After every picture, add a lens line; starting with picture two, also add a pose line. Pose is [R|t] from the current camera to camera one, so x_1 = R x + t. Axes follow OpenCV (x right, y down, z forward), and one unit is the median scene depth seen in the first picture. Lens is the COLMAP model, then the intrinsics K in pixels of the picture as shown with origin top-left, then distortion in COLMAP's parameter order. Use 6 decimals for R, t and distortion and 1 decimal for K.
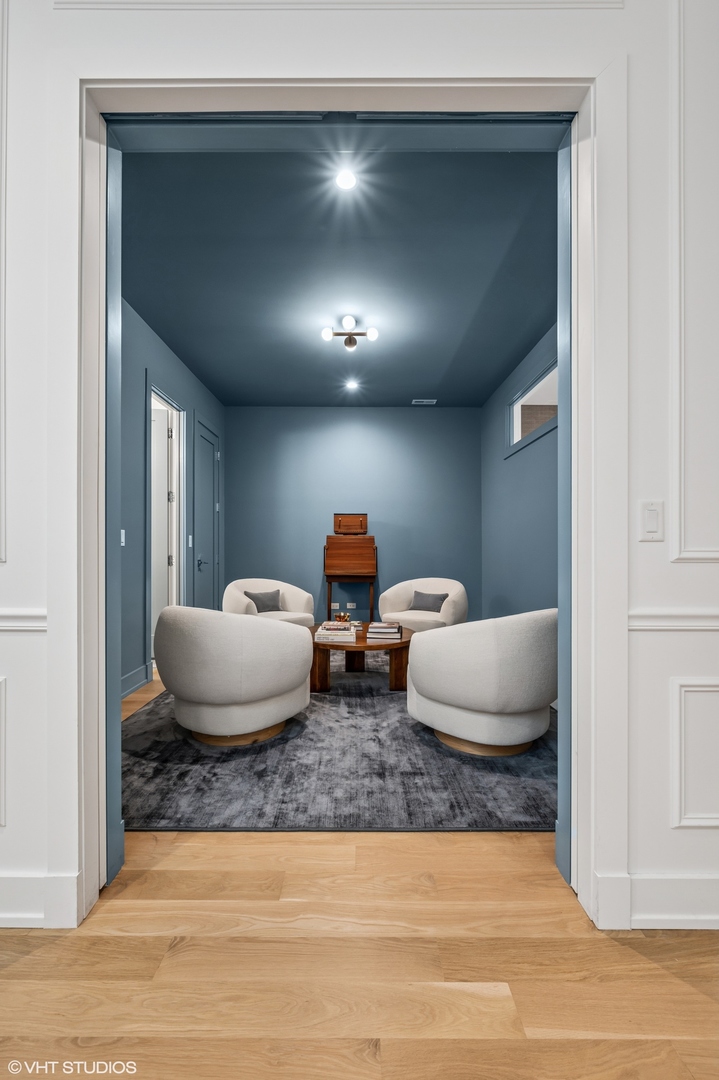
lens RADIAL K [[449.2, 0, 359.7], [0, 449.2, 545.2], [0, 0, 1]] dist [-0.004558, 0.000780]
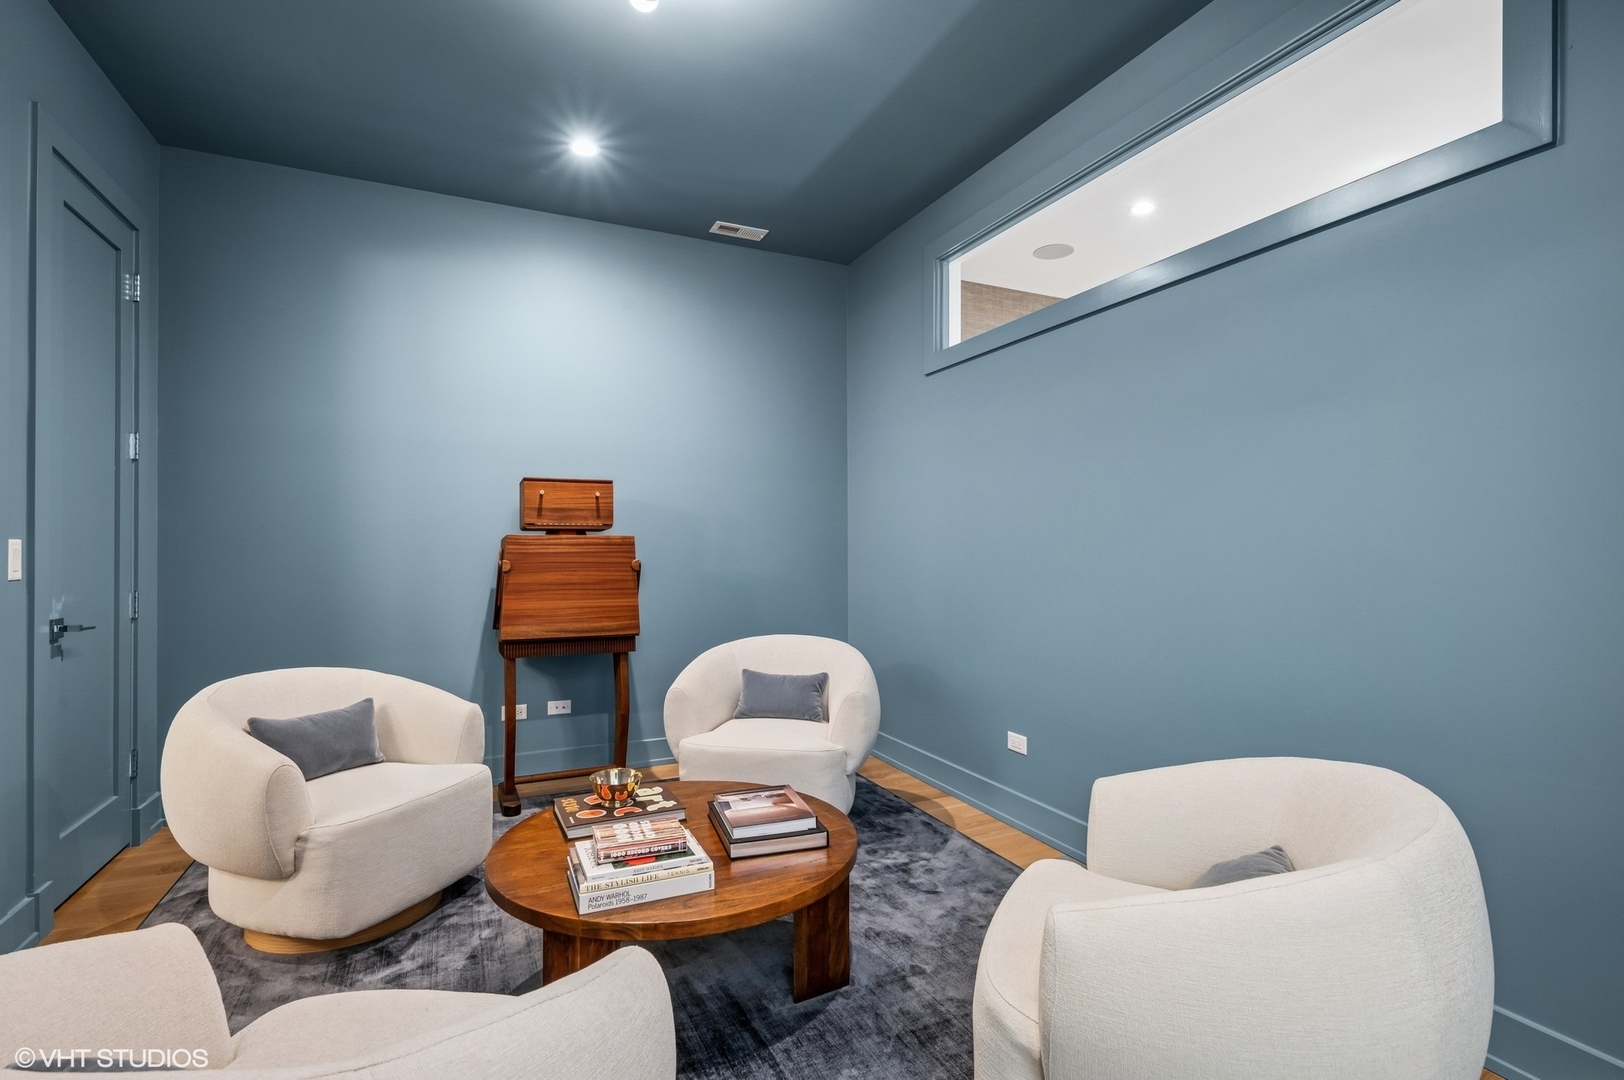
lens RADIAL K [[748.6, 0, 815.2], [0, 748.6, 536.7], [0, 0, 1]] dist [-0.004108, -0.001036]
pose [[0.901442, -0.000478, 0.432900, -0.111053], [-0.000306, 0.999998, 0.001743, -0.021964], [-0.432900, -0.001704, 0.901440, 0.318427]]
